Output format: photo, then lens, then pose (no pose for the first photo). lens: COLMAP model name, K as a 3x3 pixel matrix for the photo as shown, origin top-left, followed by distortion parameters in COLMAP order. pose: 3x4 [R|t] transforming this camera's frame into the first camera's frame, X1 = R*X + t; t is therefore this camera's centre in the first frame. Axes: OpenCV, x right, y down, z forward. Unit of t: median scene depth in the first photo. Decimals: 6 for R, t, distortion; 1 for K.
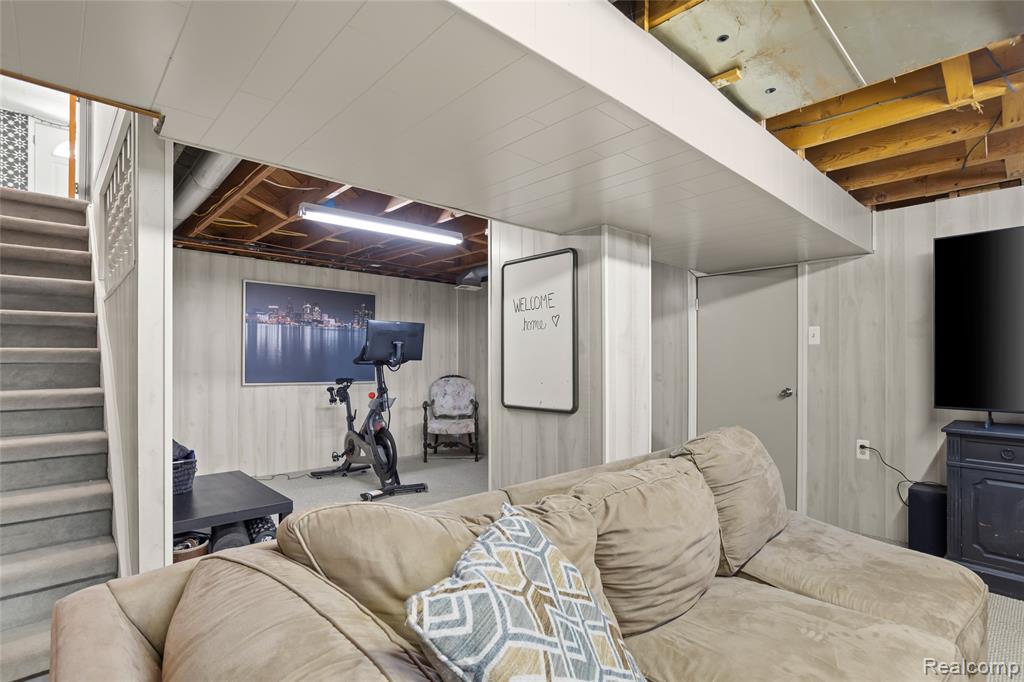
lens RADIAL K [[497.0, 0, 516.6], [0, 497.0, 359.1], [0, 0, 1]] dist [-0.000850, -0.000010]
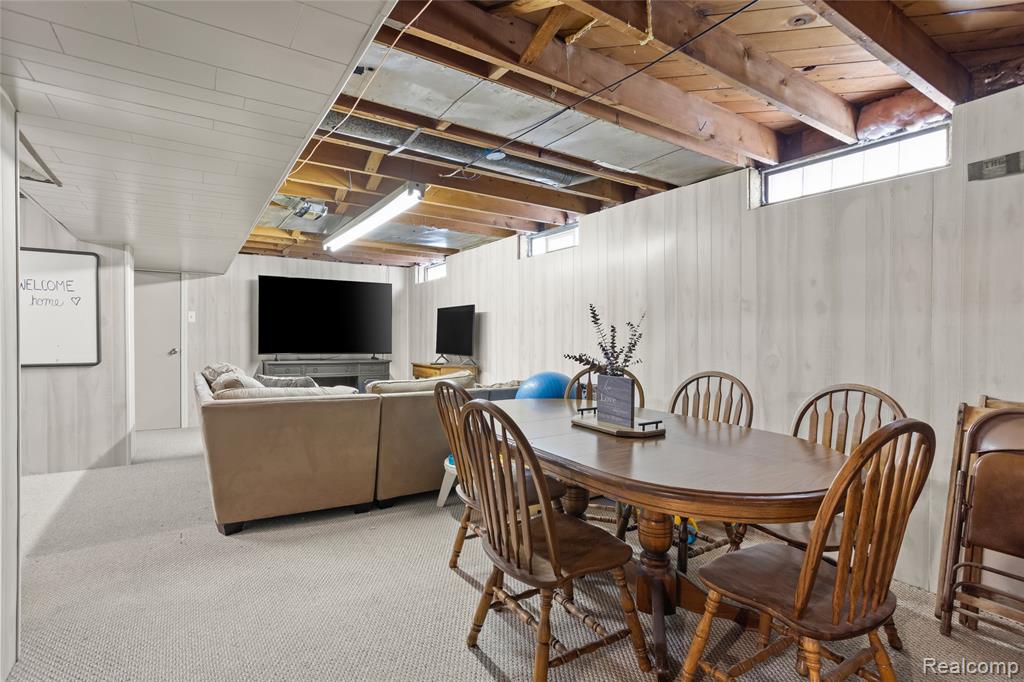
lens RADIAL K [[497.0, 0, 512.4], [0, 497.0, 339.7], [0, 0, 1]] dist [-0.000850, -0.000010]
pose [[0.180917, -0.006093, 0.983479, -1.029955], [-0.007607, 0.999942, 0.007594, 0.011454], [-0.983469, -0.008855, 0.180861, -0.448420]]
